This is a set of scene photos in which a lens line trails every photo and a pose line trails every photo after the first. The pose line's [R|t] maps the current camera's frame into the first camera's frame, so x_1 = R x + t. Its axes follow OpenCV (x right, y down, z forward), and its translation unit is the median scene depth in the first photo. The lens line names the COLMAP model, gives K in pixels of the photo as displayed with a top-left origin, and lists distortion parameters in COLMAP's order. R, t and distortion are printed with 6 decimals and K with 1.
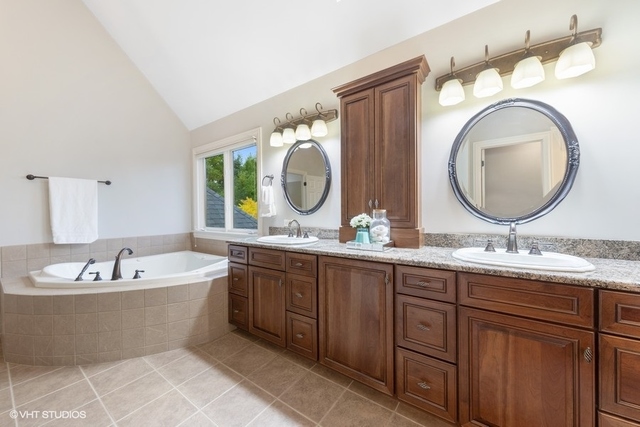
lens RADIAL K [[235.1, 0, 320.0], [0, 235.1, 213.5], [0, 0, 1]] dist [0.000252, -0.000108]
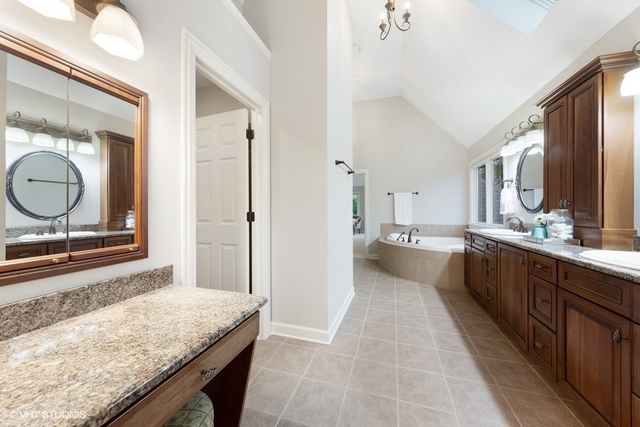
lens RADIAL K [[235.1, 0, 320.0], [0, 235.1, 213.5], [0, 0, 1]] dist [0.000252, -0.000108]
pose [[0.297111, 0.022958, -0.954567, 0.860889], [-0.008436, 0.999735, 0.021419, -0.008800], [0.954806, 0.001689, 0.297226, -0.356624]]
